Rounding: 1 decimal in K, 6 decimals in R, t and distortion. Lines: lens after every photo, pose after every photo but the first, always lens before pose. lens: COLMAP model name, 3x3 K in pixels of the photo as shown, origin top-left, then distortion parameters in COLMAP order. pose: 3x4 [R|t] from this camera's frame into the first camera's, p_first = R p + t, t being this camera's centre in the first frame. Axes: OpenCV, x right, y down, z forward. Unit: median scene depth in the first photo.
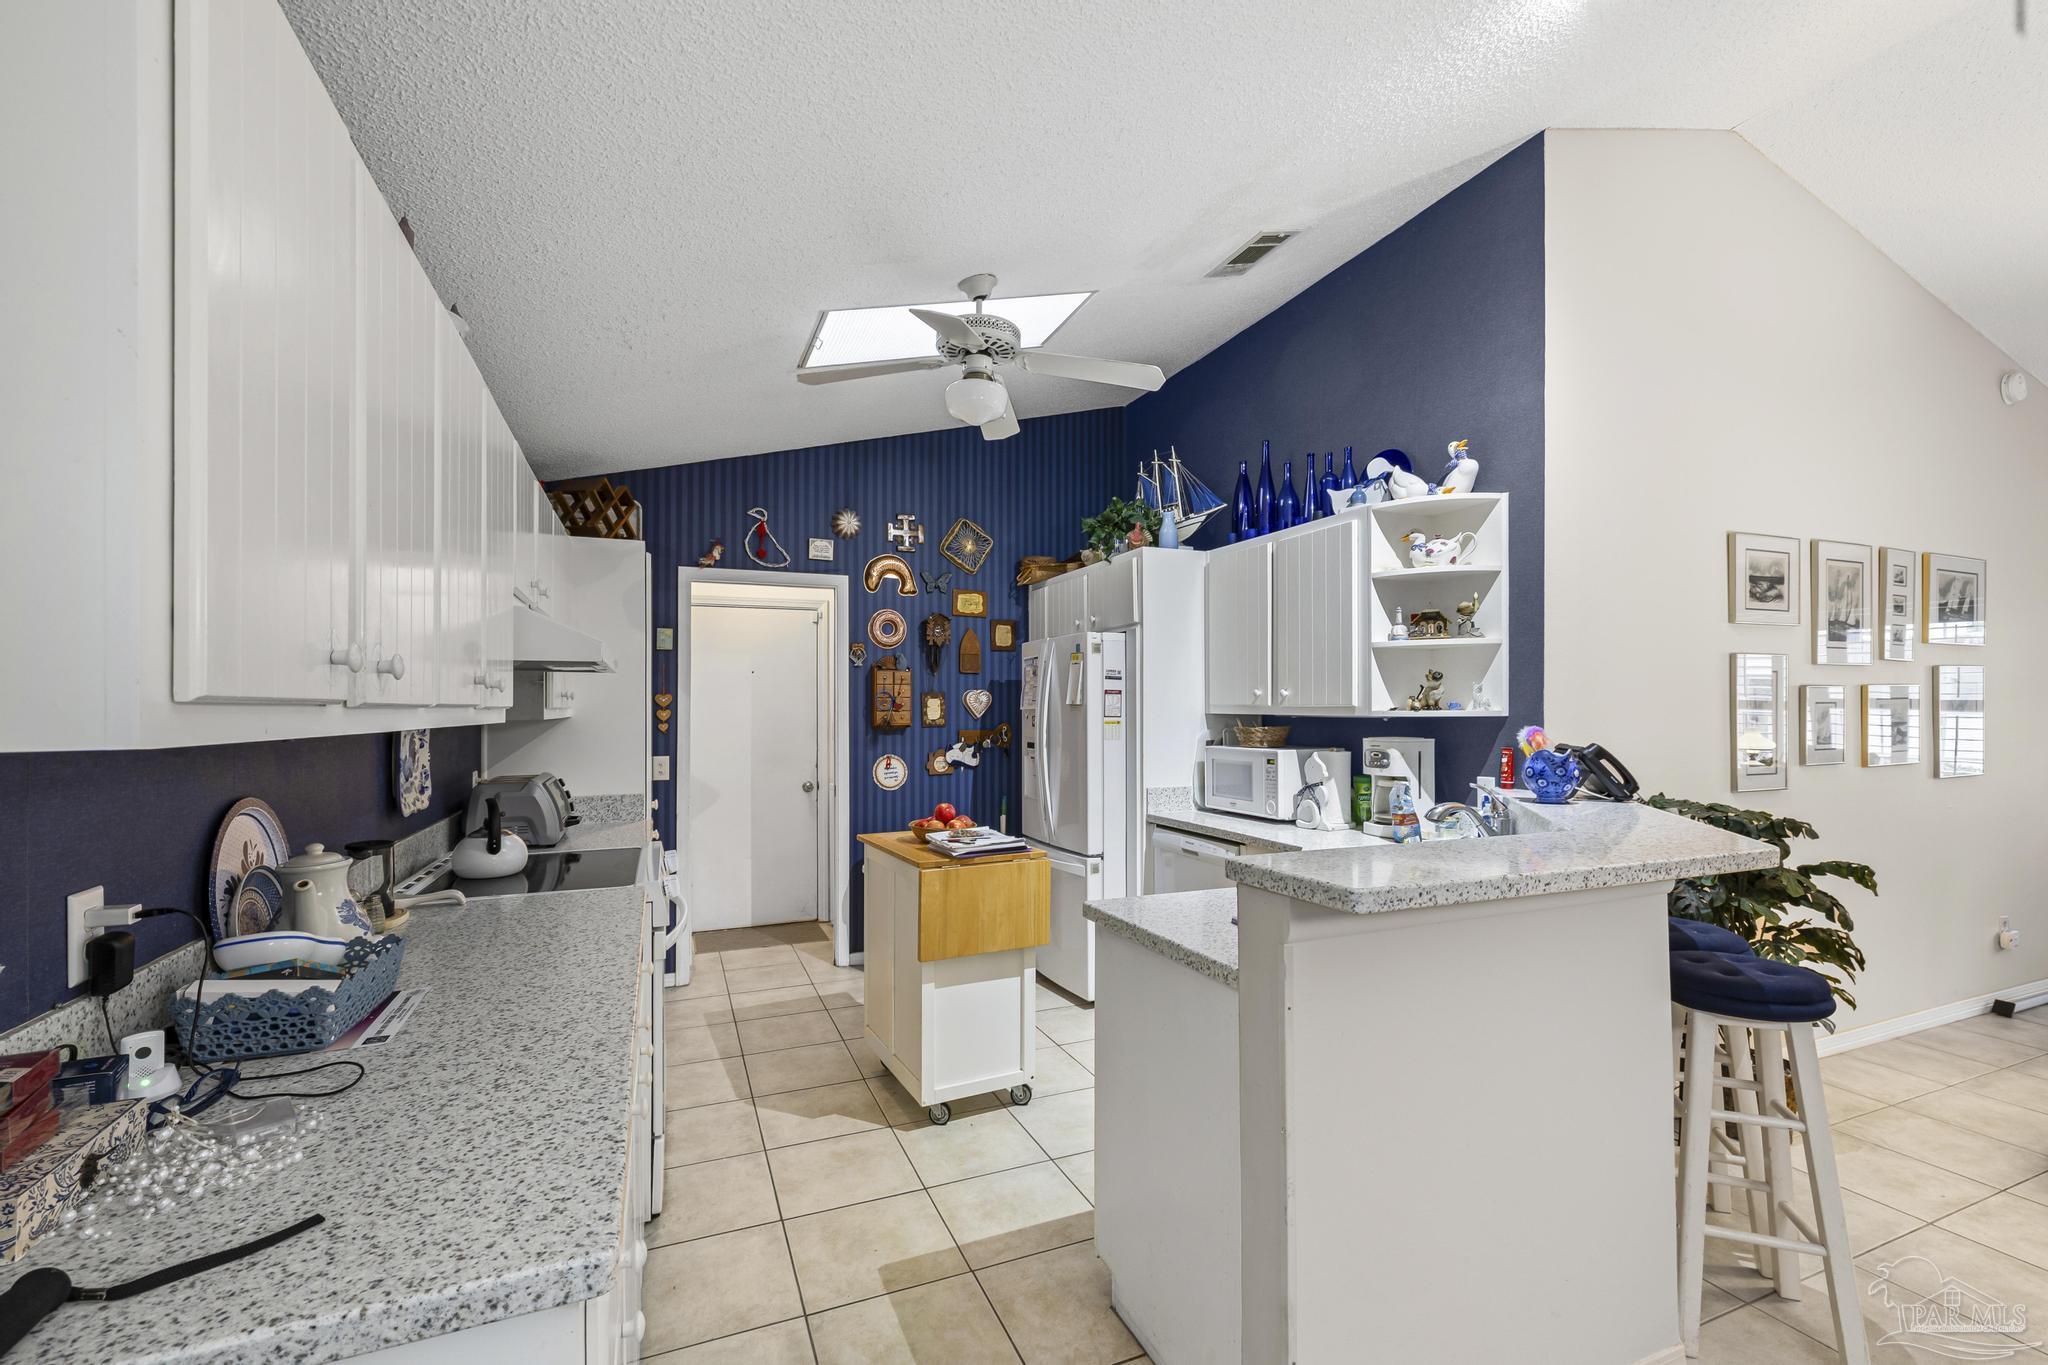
lens RADIAL K [[861.8, 0, 1018.9], [0, 861.8, 706.1], [0, 0, 1]] dist [0.002437, 0.000021]
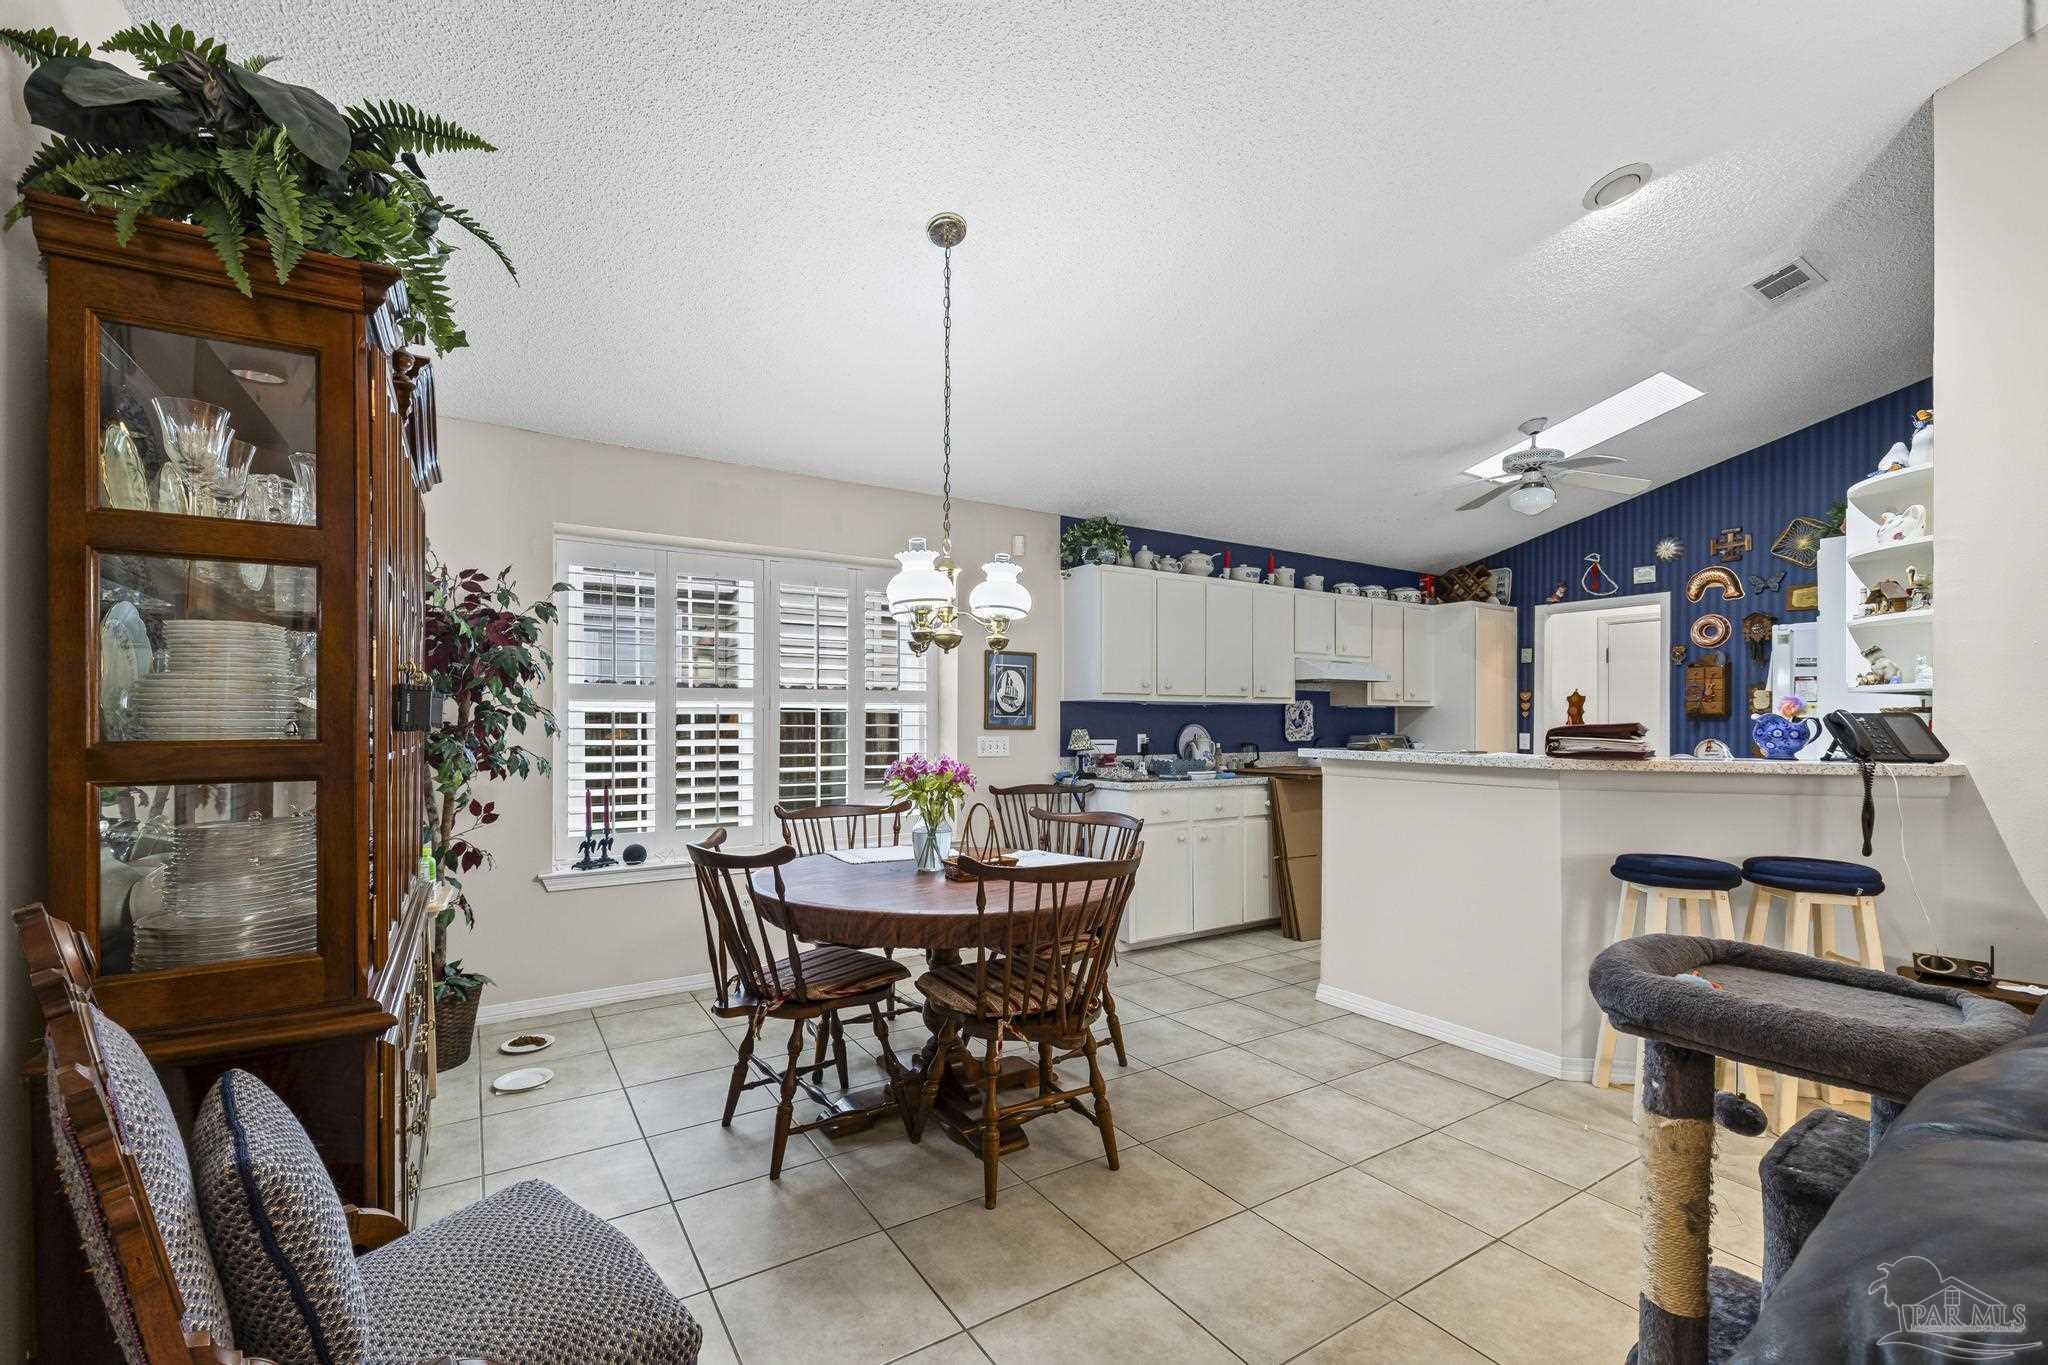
lens RADIAL K [[861.8, 0, 1015.6], [0, 861.8, 719.7], [0, 0, 1]] dist [0.002437, 0.000021]
pose [[0.173309, 0.001254, -0.984867, 1.008659], [-0.000959, 0.999999, 0.001105, 0.036068], [0.984867, 0.000753, 0.173310, -0.153676]]
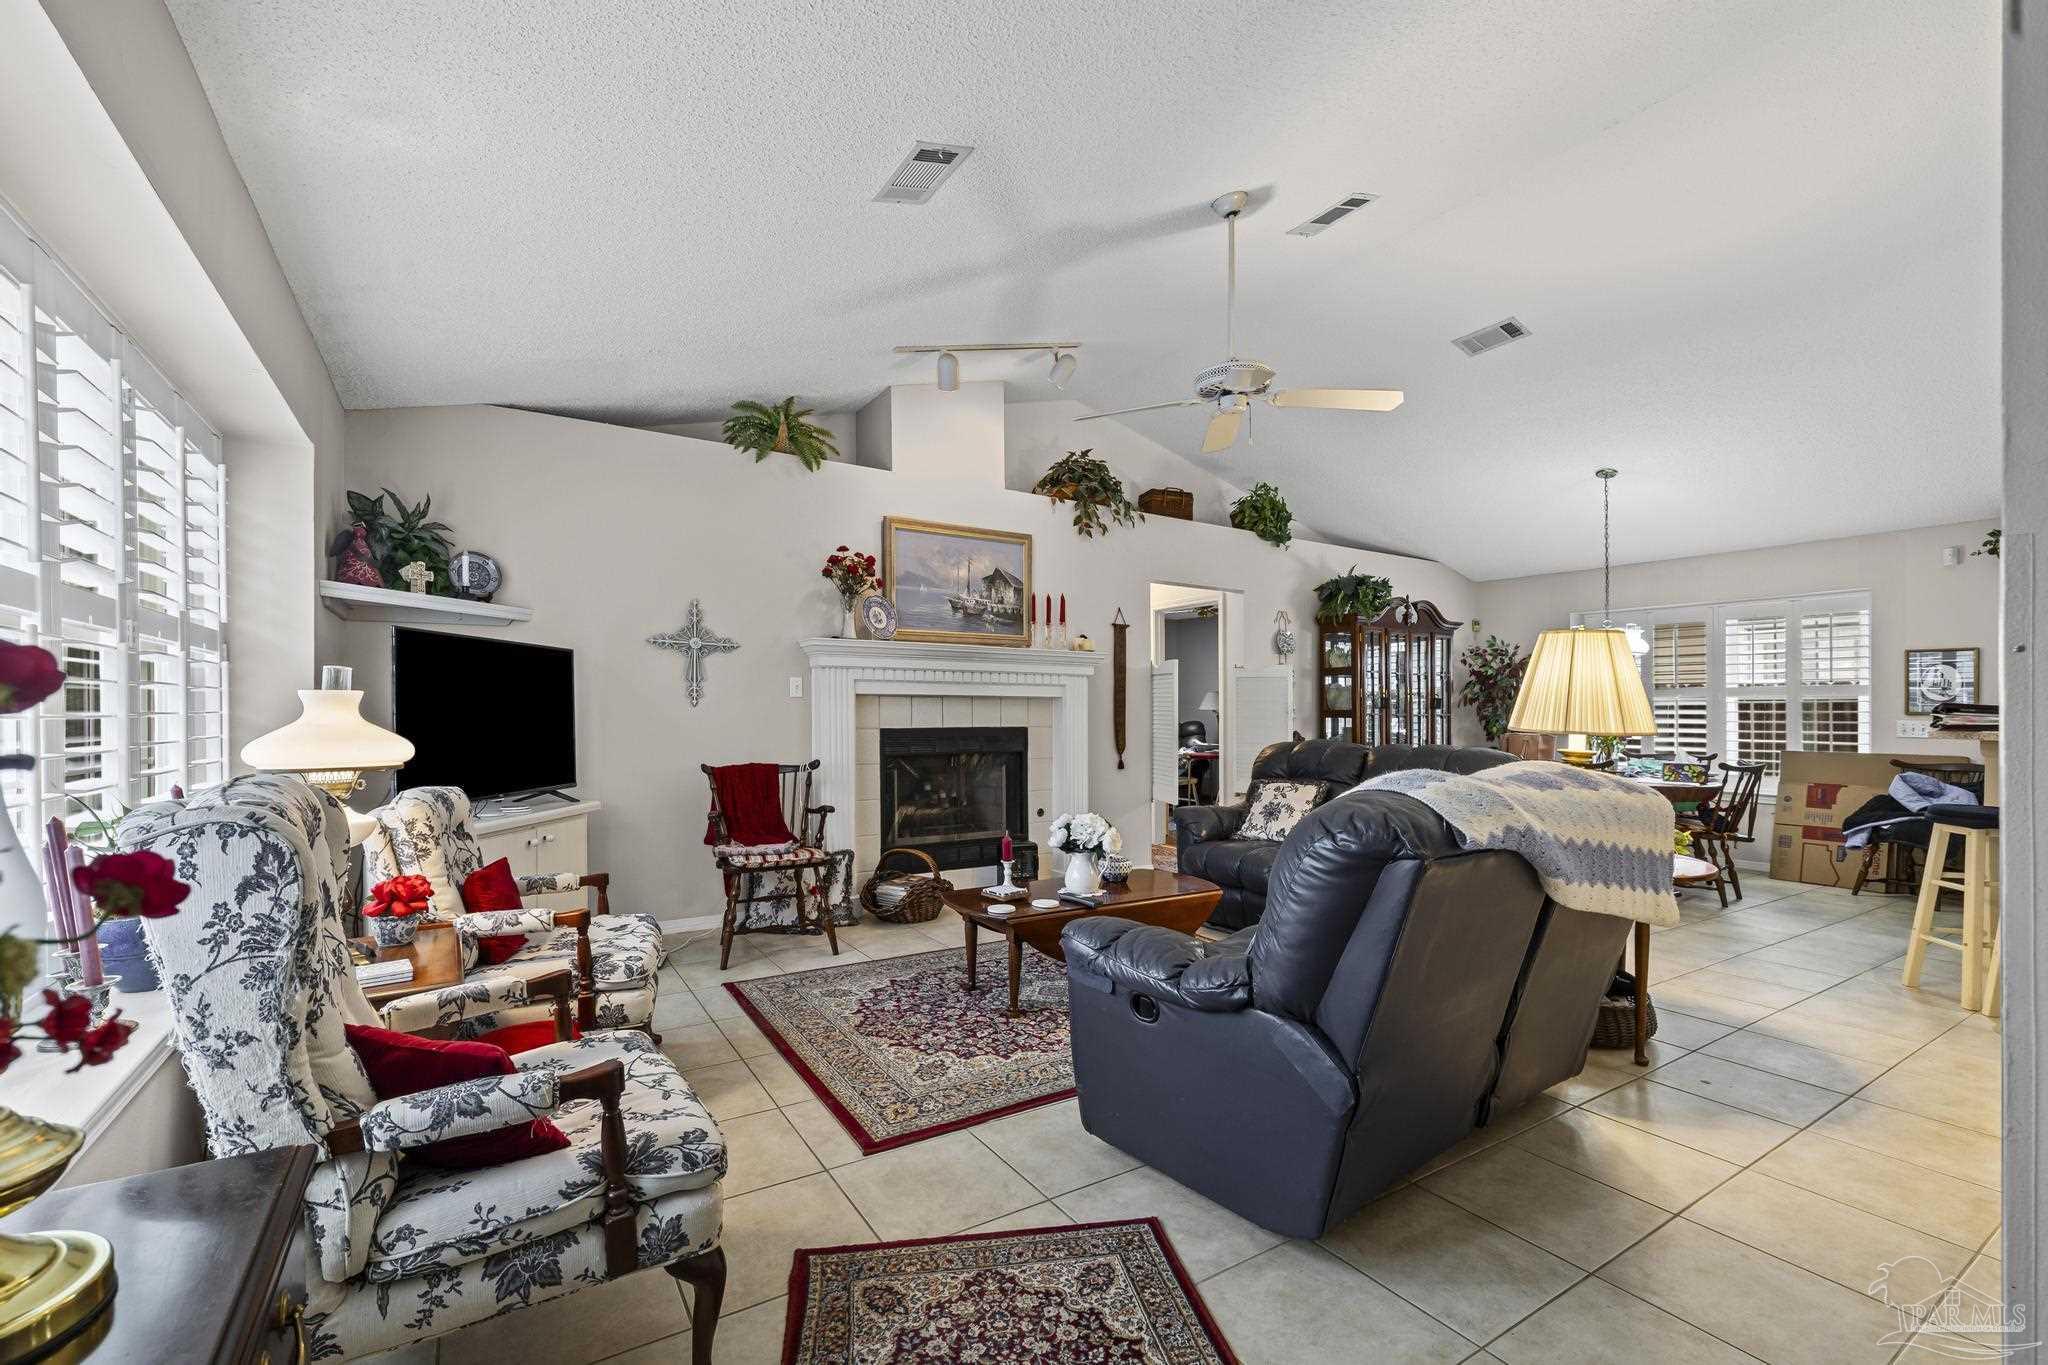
lens RADIAL K [[861.8, 0, 1006.5], [0, 861.8, 719.5], [0, 0, 1]] dist [0.002437, 0.000021]
pose [[-0.987199, -0.004258, -0.159437, 1.569672], [-0.005682, 0.999948, 0.008474, 0.055227], [0.159393, 0.009272, -0.987172, 1.229258]]
